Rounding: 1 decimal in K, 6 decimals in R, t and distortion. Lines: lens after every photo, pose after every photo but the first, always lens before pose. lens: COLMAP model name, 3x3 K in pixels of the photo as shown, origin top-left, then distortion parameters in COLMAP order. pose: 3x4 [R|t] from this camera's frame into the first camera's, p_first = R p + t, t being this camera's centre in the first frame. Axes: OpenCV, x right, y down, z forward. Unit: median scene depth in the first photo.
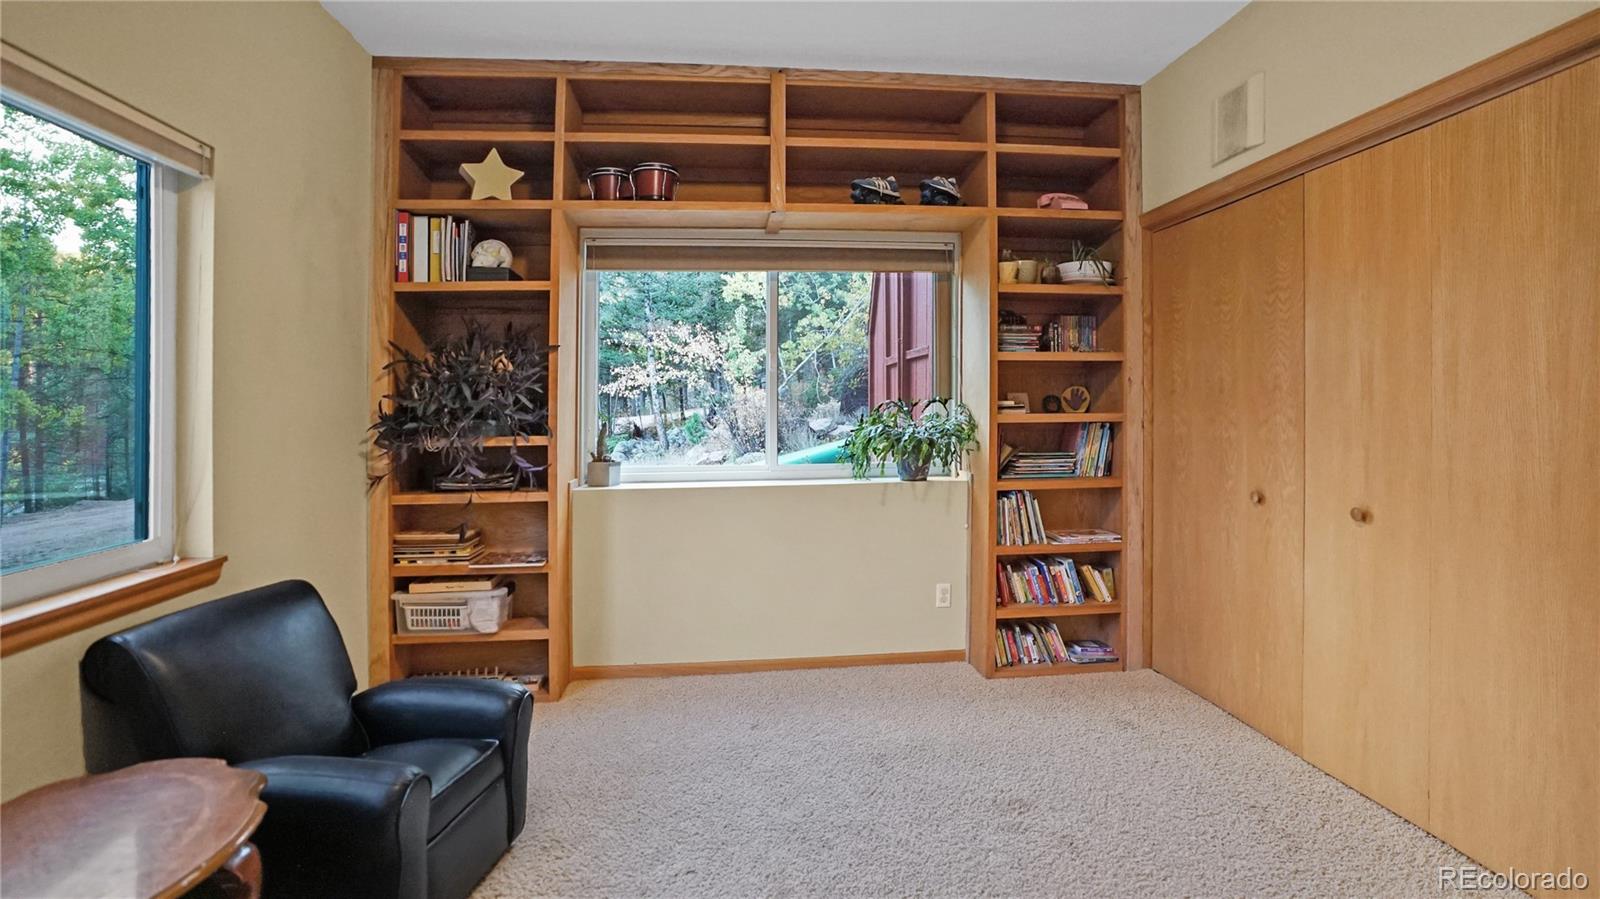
lens RADIAL K [[754.9, 0, 795.0], [0, 754.9, 435.7], [0, 0, 1]] dist [-0.063337, 0.026805]
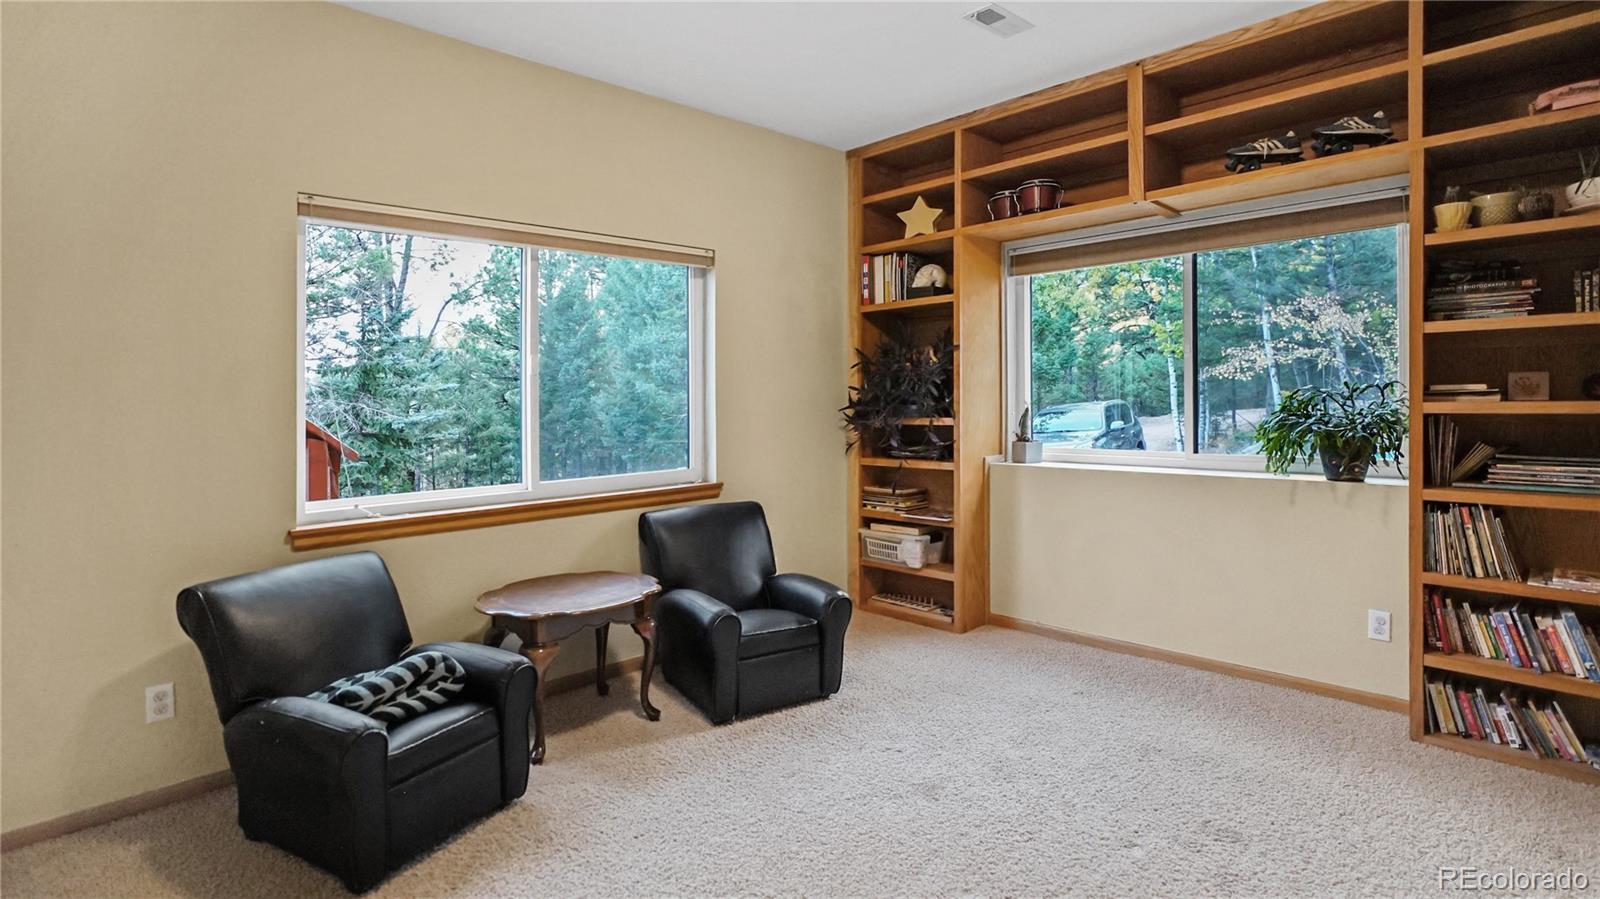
lens RADIAL K [[764.7, 0, 801.4], [0, 764.7, 410.1], [0, 0, 1]] dist [-0.066592, 0.034195]
pose [[0.621237, 0.013332, -0.783509, 0.502641], [-0.021888, 0.999760, -0.000342, -0.006436], [0.783317, 0.017362, 0.621380, 0.014041]]
